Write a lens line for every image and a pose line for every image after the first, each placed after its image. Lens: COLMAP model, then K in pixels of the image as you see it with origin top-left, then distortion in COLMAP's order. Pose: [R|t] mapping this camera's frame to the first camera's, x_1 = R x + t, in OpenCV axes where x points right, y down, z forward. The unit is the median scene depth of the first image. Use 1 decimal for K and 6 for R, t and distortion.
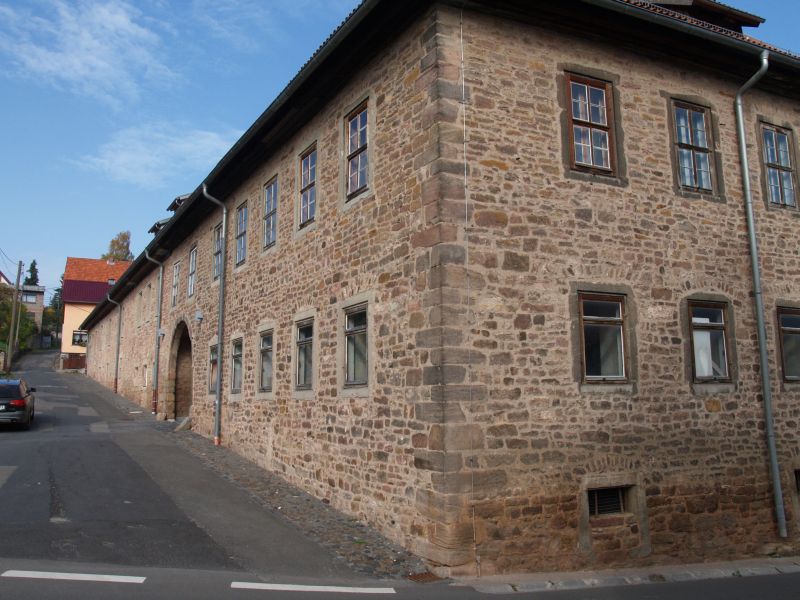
lens RADIAL K [[656.1, 0, 399.8], [0, 656.1, 299.7], [0, 0, 1]] dist [-0.127248, 0.077090]
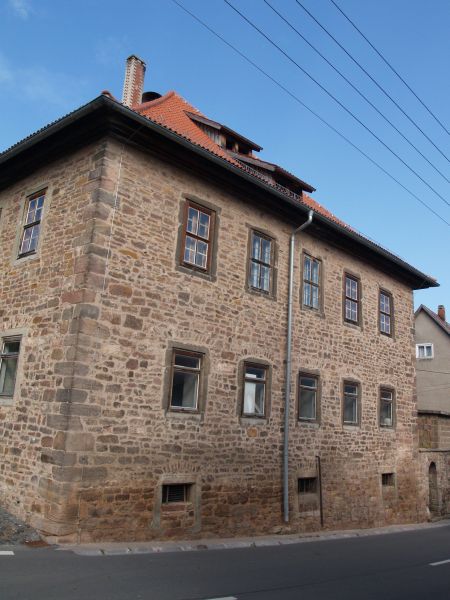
lens RADIAL K [[492.1, 0, 225.6], [0, 492.1, 299.9], [0, 0, 1]] dist [-0.127248, 0.077090]
pose [[0.929481, 0.151440, 0.336349, -0.004899], [-0.123107, 0.986913, -0.104155, -0.018013], [-0.347720, 0.055403, 0.935960, -0.083877]]
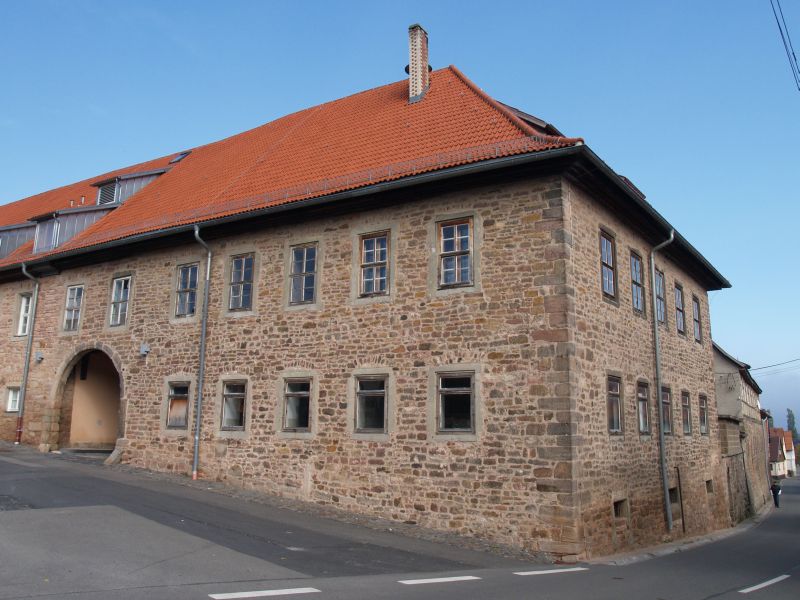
lens RADIAL K [[656.1, 0, 398.6], [0, 656.1, 299.8], [0, 0, 1]] dist [-0.127248, 0.077090]
pose [[0.869228, 0.116727, 0.480435, -0.902111], [-0.094621, 0.993044, -0.070077, -0.035399], [-0.485273, 0.015454, 0.874226, -0.115685]]
